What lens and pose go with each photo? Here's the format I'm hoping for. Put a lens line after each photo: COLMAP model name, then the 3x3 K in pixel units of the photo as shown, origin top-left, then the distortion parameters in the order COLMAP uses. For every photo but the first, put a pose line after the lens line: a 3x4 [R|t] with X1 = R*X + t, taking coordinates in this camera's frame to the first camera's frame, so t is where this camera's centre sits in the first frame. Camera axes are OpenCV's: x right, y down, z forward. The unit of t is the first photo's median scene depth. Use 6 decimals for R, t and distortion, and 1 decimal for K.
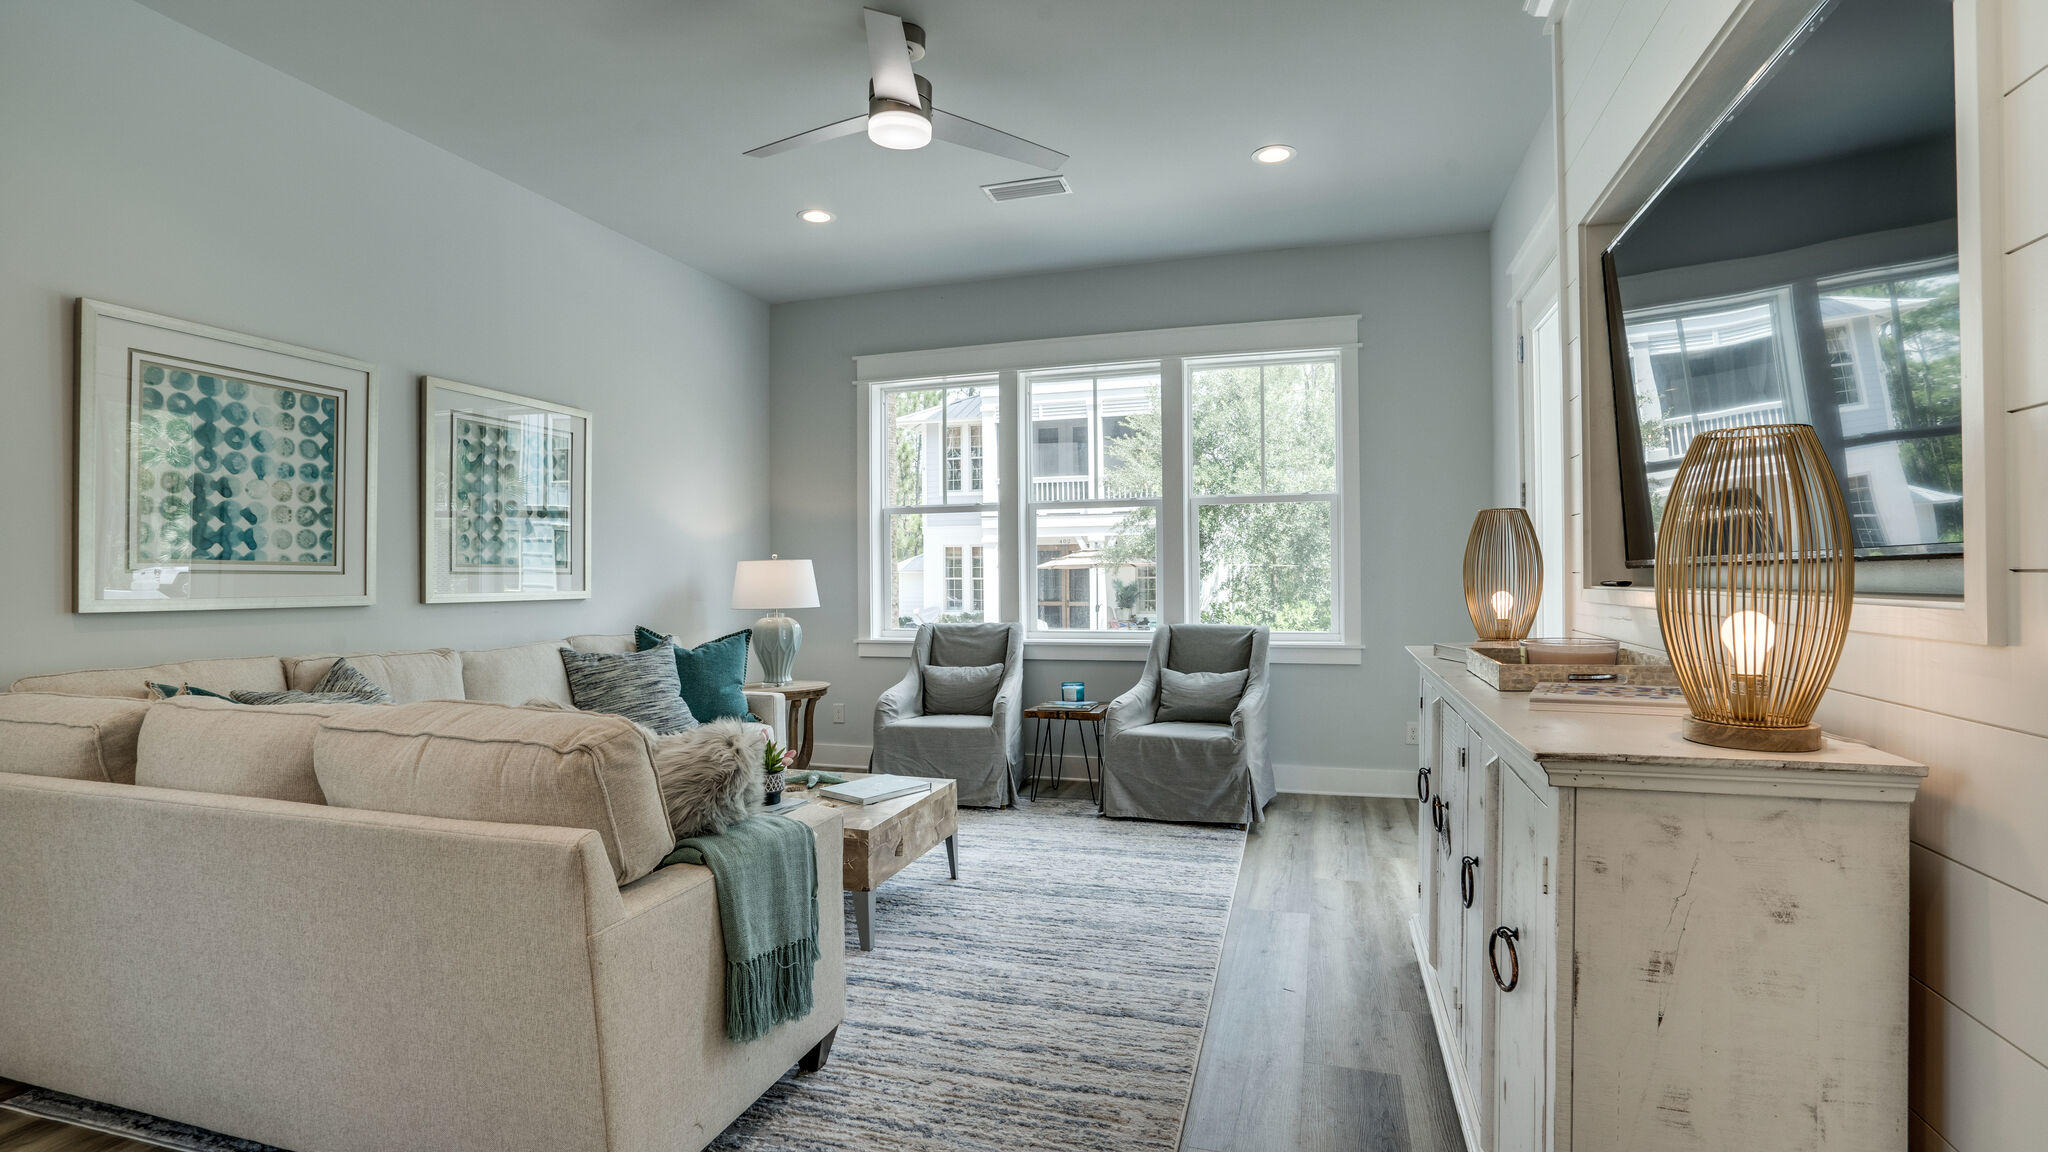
lens RADIAL K [[955.0, 0, 1023.9], [0, 955.0, 578.6], [0, 0, 1]] dist [-0.050992, 0.023880]
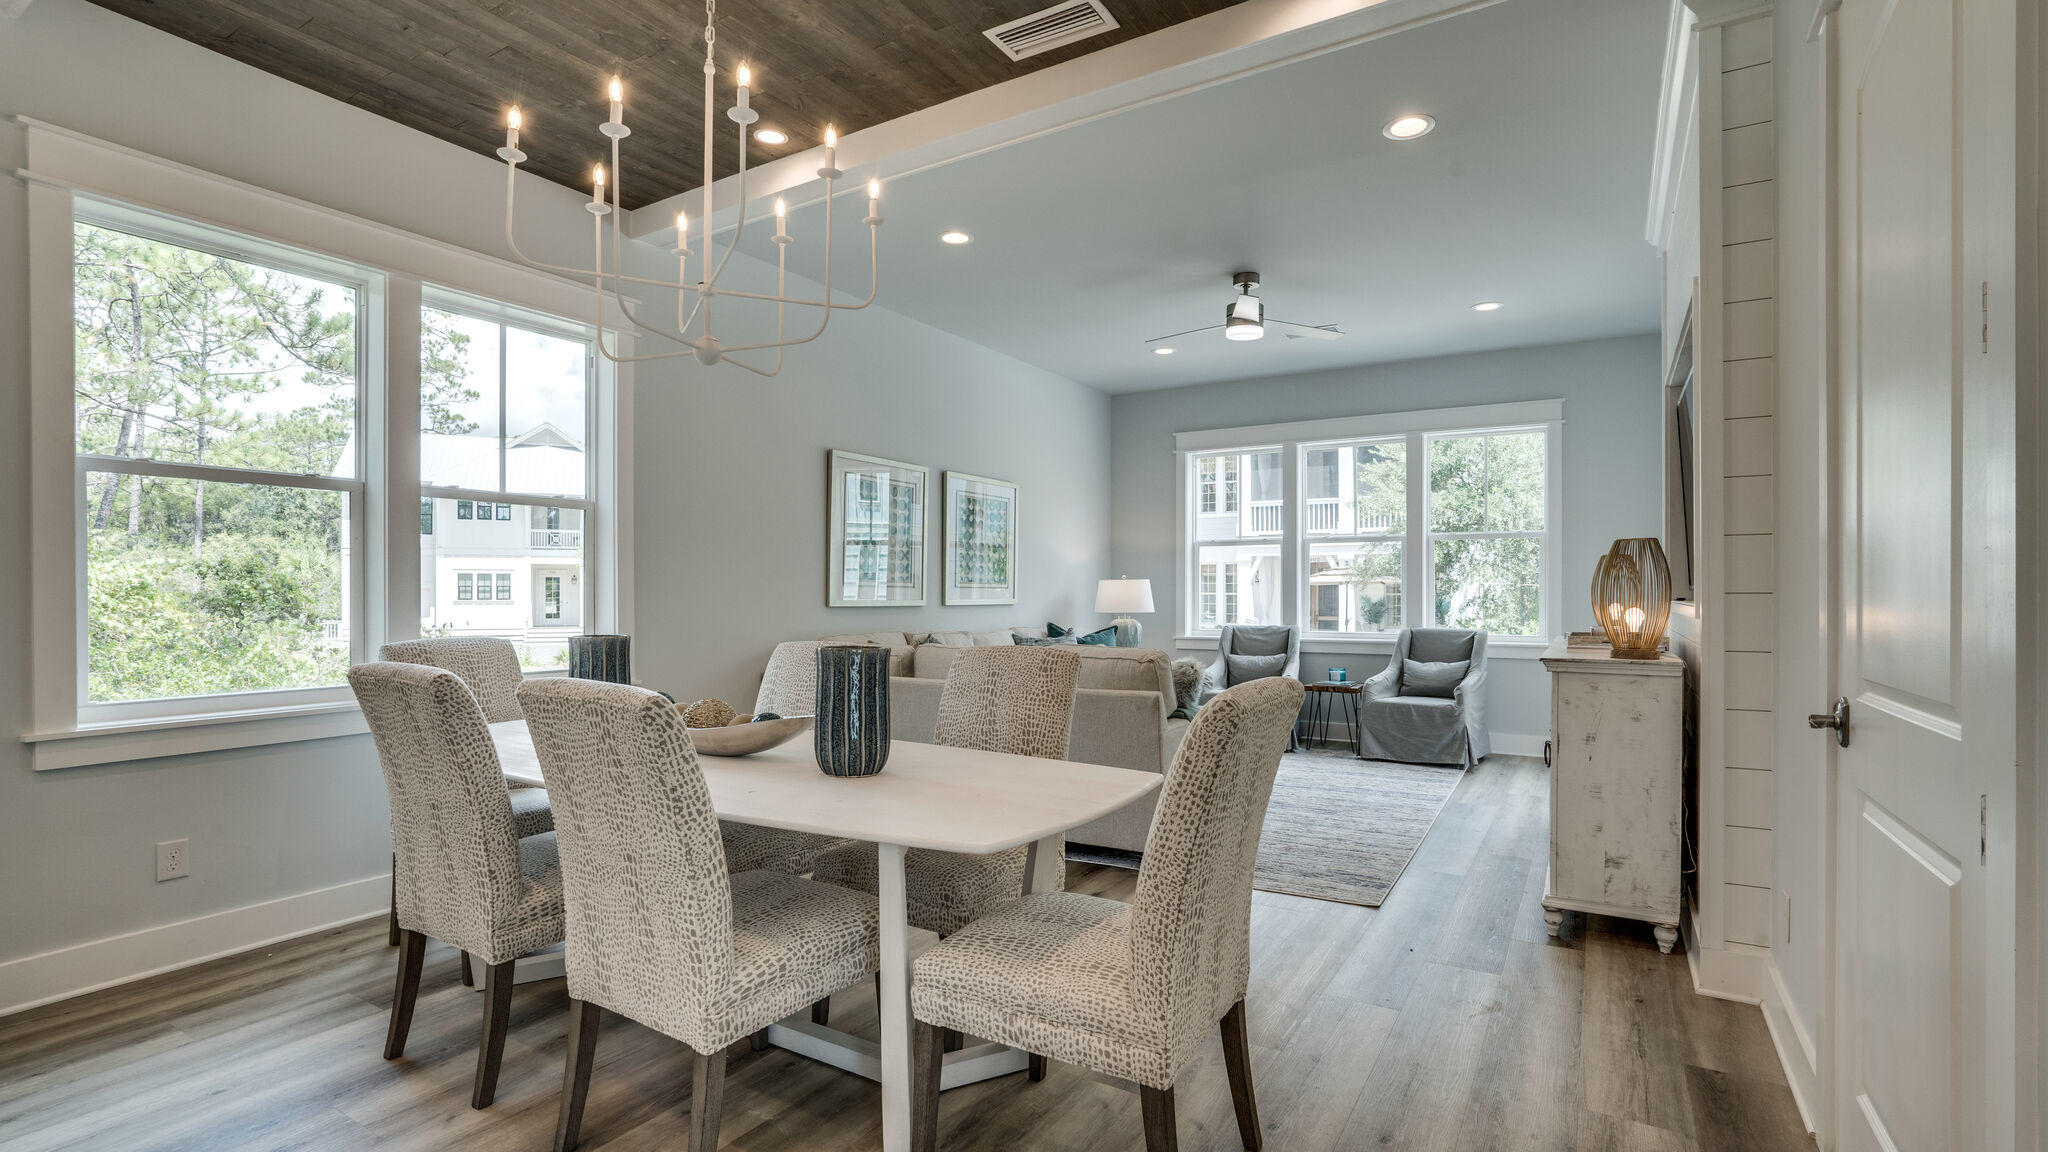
lens RADIAL K [[948.8, 0, 1034.8], [0, 948.8, 598.7], [0, 0, 1]] dist [-0.039165, 0.023263]
pose [[0.972035, 0.009807, -0.234630, -0.073567], [-0.008439, 0.999941, 0.006833, 0.001679], [0.234683, -0.004662, 0.972061, -0.596704]]
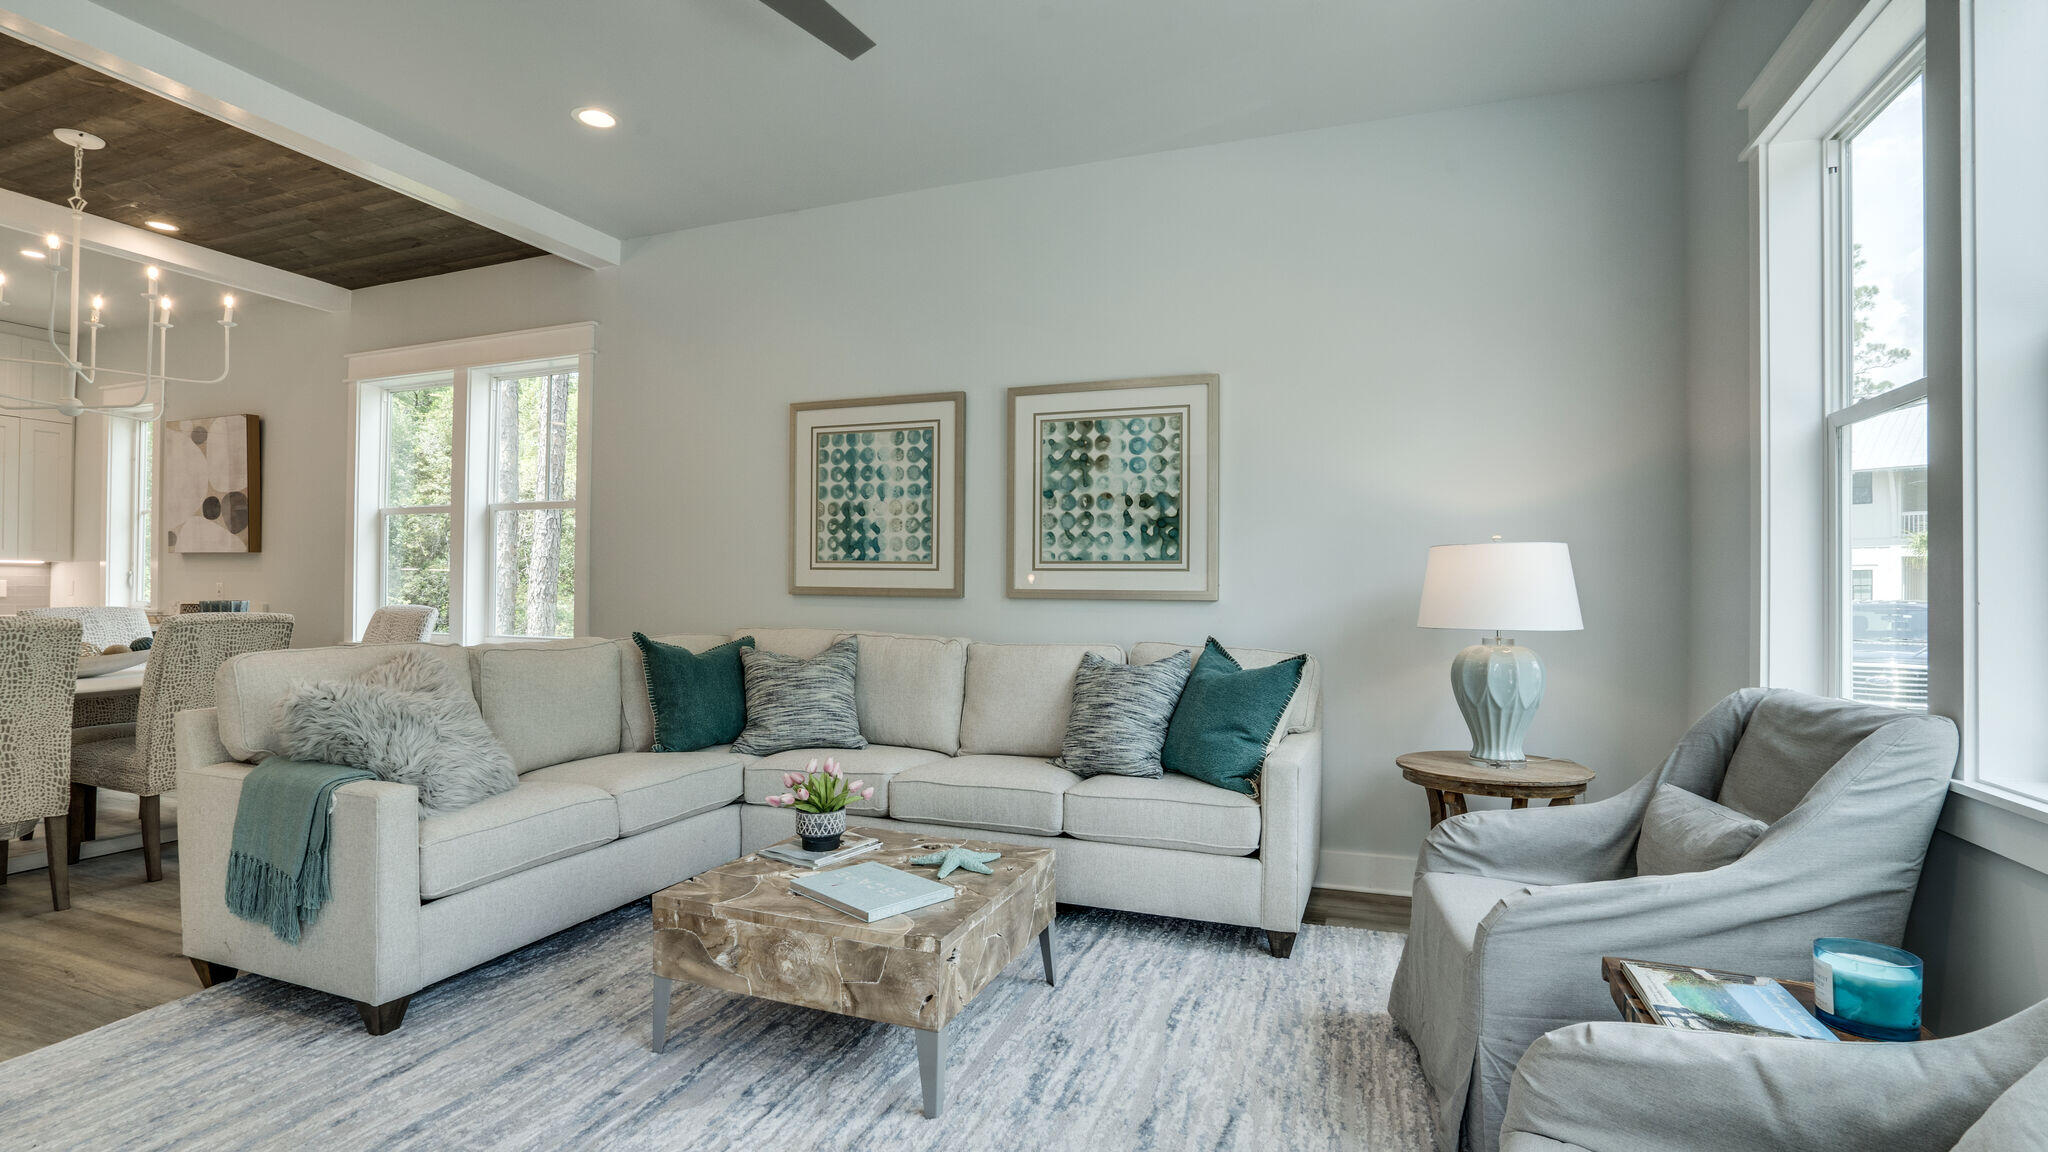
lens RADIAL K [[955.0, 0, 1023.9], [0, 955.0, 578.6], [0, 0, 1]] dist [-0.050992, 0.023880]
pose [[-0.063510, -0.002622, -0.997978, 0.439440], [-0.009389, 0.999954, -0.002030, 0.006216], [0.997937, 0.009241, -0.063532, 1.031980]]
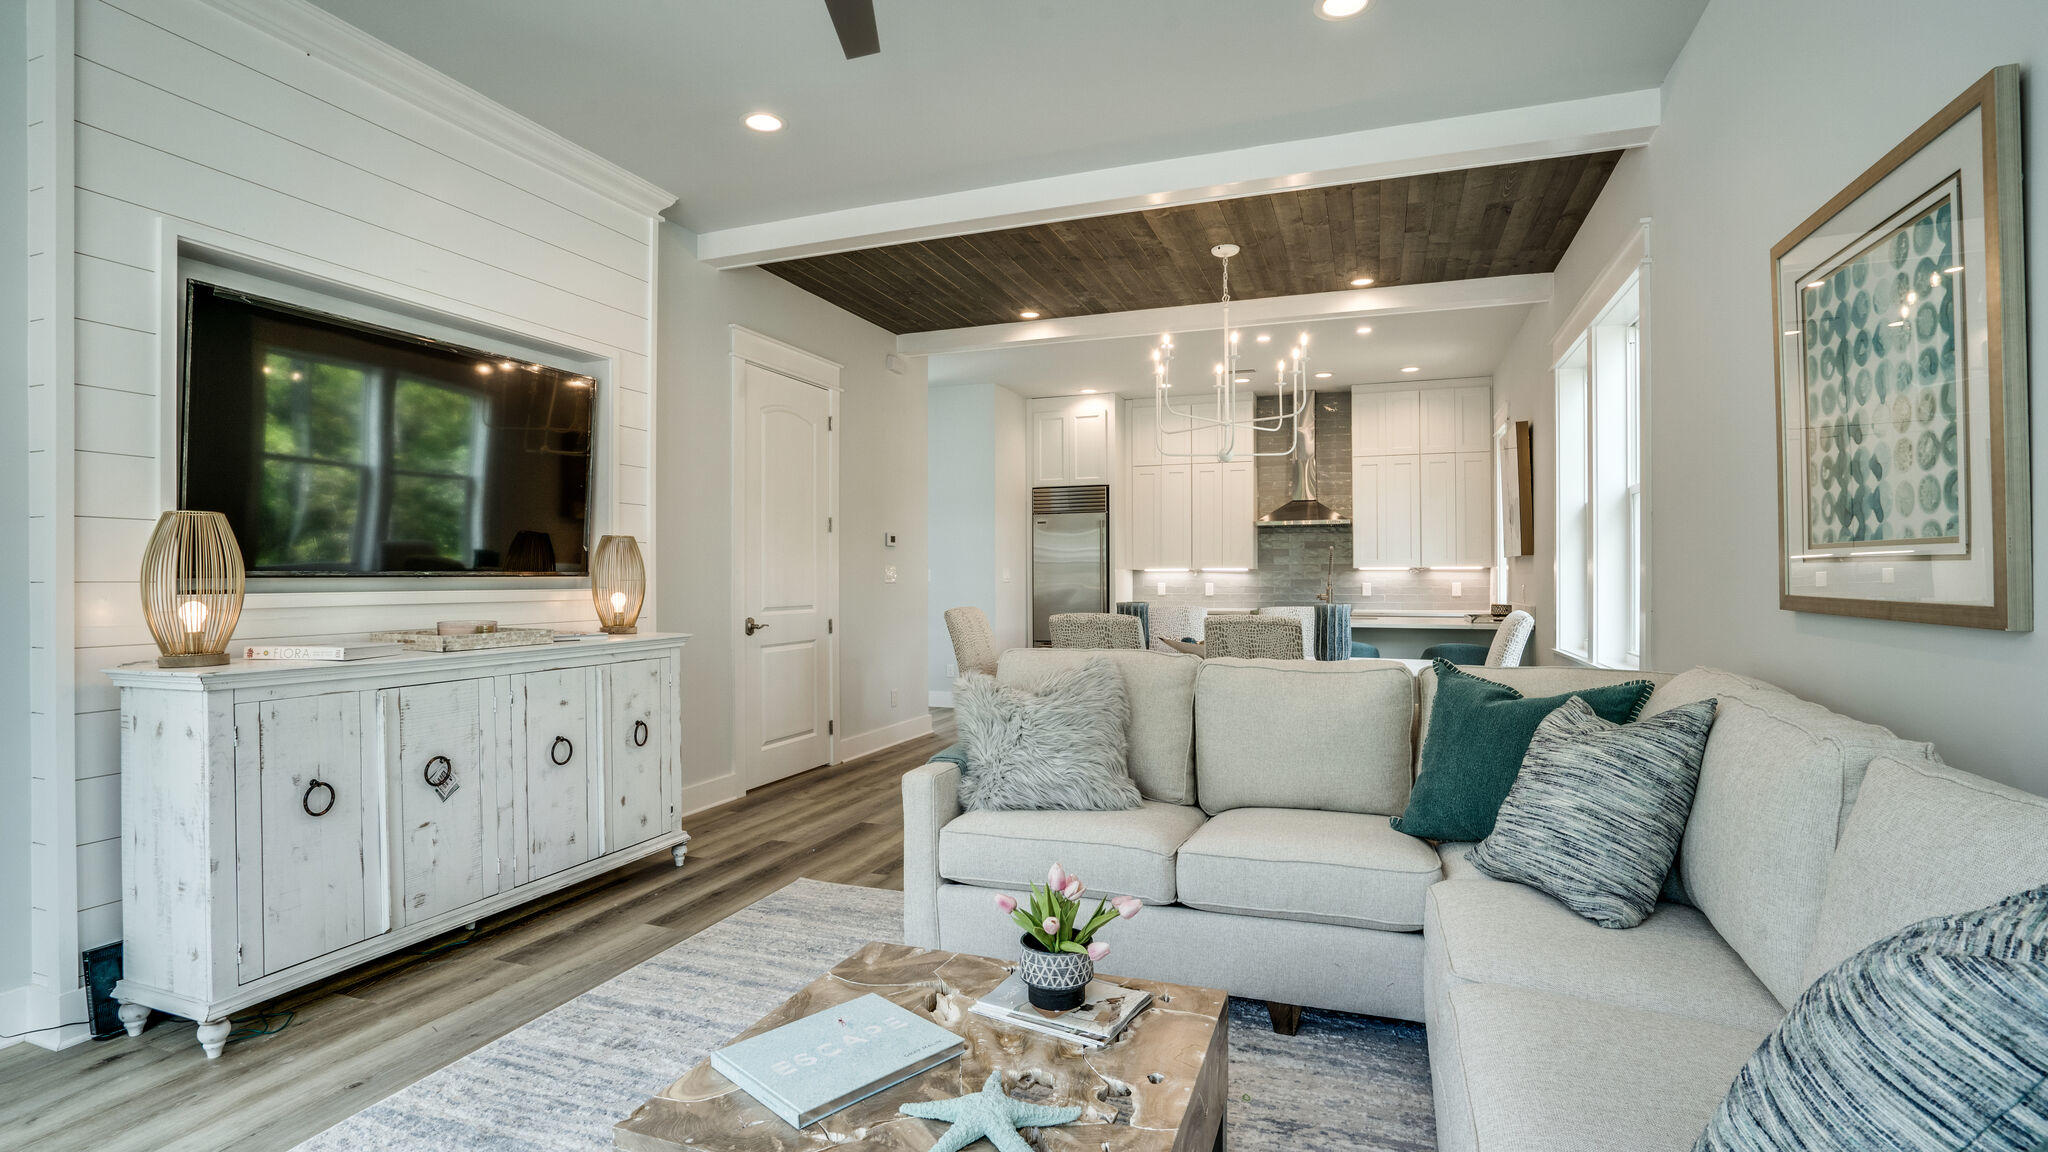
lens RADIAL K [[955.0, 0, 1023.9], [0, 955.0, 578.6], [0, 0, 1]] dist [-0.050992, 0.023880]
pose [[-0.998708, 0.010739, 0.049662, -0.237886], [0.010849, 0.999939, 0.001944, -0.000983], [-0.049638, 0.002481, -0.998764, 1.292315]]
